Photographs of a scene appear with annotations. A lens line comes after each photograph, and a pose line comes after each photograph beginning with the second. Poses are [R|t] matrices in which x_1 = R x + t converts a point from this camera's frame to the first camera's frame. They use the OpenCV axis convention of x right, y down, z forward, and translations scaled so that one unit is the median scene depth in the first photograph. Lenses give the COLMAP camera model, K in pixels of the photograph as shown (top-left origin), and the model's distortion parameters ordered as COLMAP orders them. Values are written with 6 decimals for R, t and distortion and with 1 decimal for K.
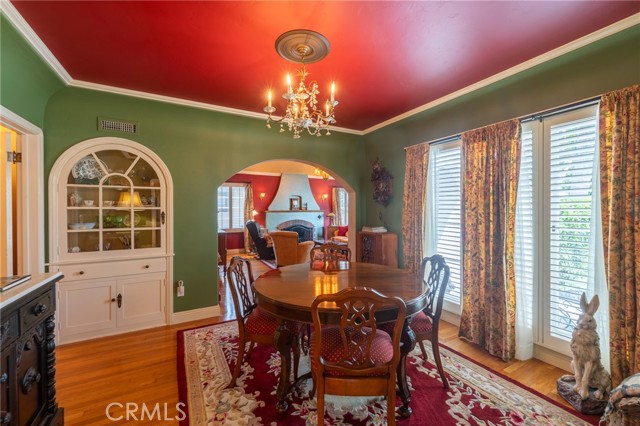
lens RADIAL K [[256.5, 0, 320.0], [0, 256.5, 213.0], [0, 0, 1]] dist [0.001175, -0.000301]
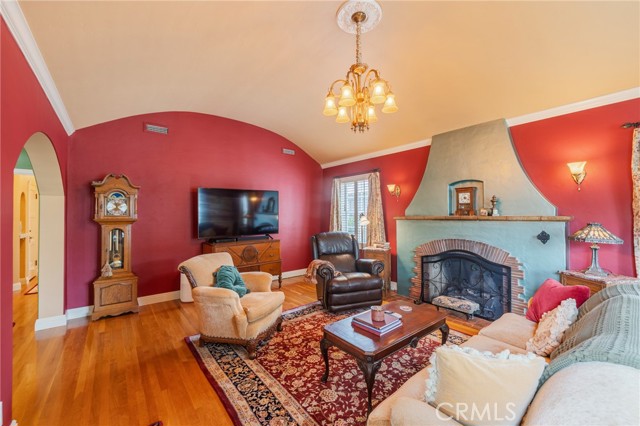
lens RADIAL K [[256.5, 0, 320.0], [0, 256.5, 213.0], [0, 0, 1]] dist [0.001175, -0.000301]
pose [[0.170793, -0.008109, -0.985274, 0.289110], [-0.008328, 0.999919, -0.009673, -0.010168], [0.985272, 0.009857, 0.170711, 0.752265]]
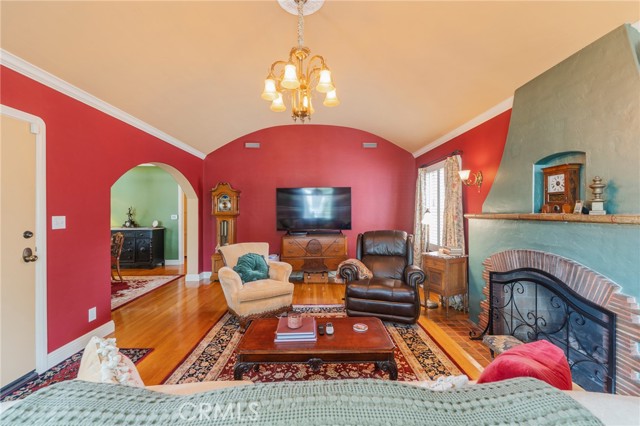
lens RADIAL K [[256.5, 0, 320.0], [0, 256.5, 213.0], [0, 0, 1]] dist [0.001175, -0.000301]
pose [[-0.466106, 0.007190, -0.884700, 0.241885], [-0.009388, 0.999870, 0.013072, -0.013489], [0.884679, 0.014398, -0.465978, 0.981644]]
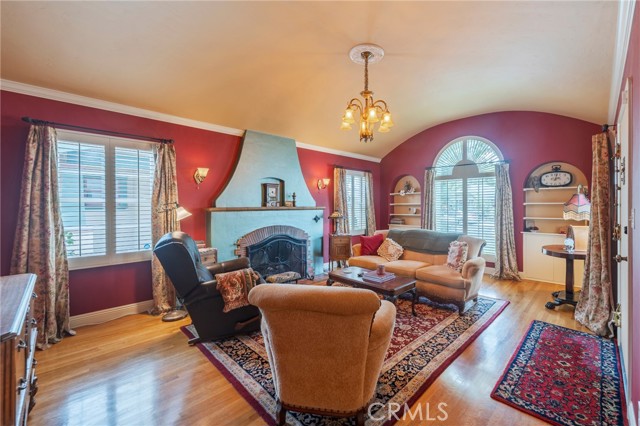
lens RADIAL K [[269.4, 0, 350.1], [0, 269.4, 207.2], [0, 0, 1]] dist [0.000173, -0.000045]
pose [[0.950538, -0.001709, 0.310602, -0.125323], [0.004489, 0.999956, -0.008234, -0.005103], [-0.310575, 0.009221, 0.950504, 0.477865]]
